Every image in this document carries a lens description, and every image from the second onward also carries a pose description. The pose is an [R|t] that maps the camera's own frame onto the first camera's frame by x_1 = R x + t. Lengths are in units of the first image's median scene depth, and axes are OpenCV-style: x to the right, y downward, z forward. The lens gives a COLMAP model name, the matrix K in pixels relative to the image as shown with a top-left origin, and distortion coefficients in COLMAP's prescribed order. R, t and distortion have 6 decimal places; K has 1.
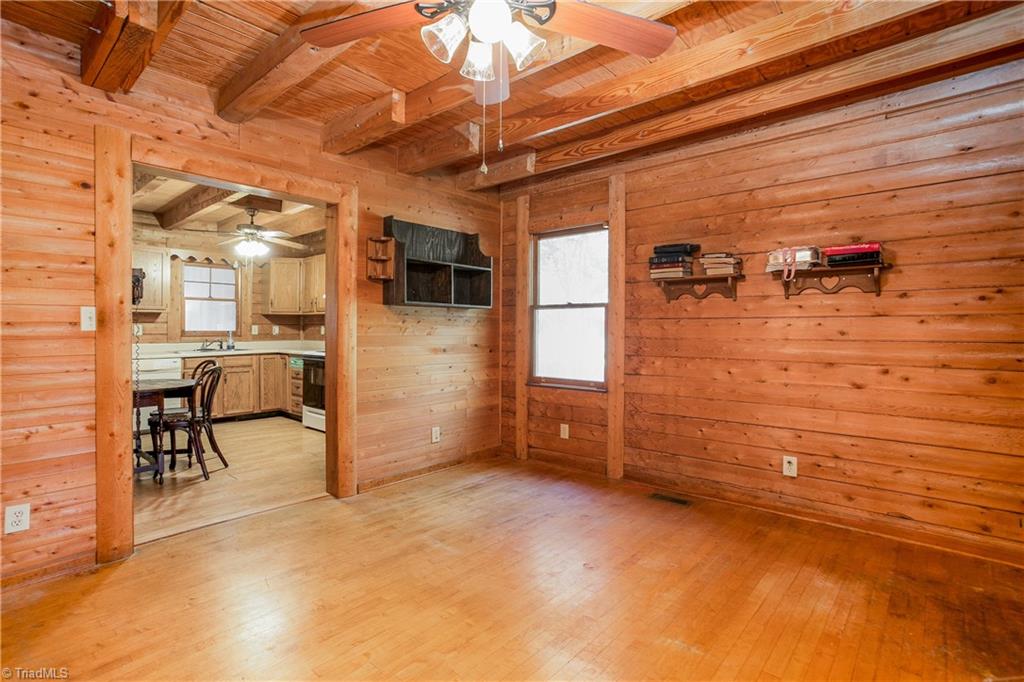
lens RADIAL K [[500.7, 0, 513.8], [0, 500.7, 330.2], [0, 0, 1]] dist [-0.020628, 0.003255]
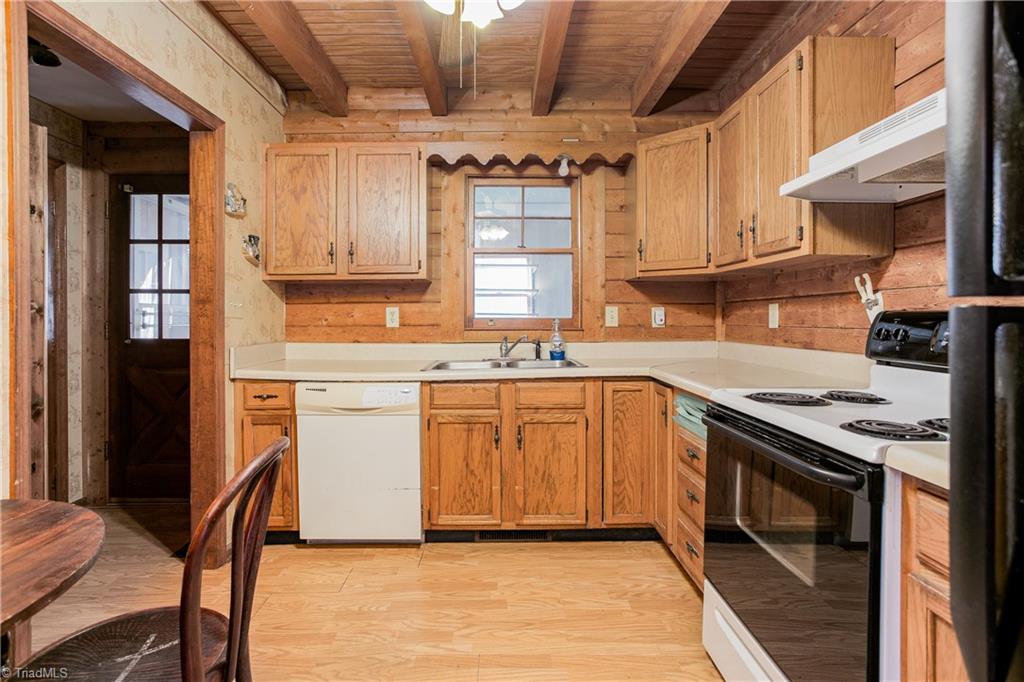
lens RADIAL K [[500.7, 0, 508.0], [0, 500.7, 317.4], [0, 0, 1]] dist [-0.020628, 0.003255]
pose [[0.662544, -0.002956, -0.749017, -0.264158], [0.002311, 0.999996, -0.001903, 0.001105], [0.749019, -0.000470, 0.662548, 0.678477]]
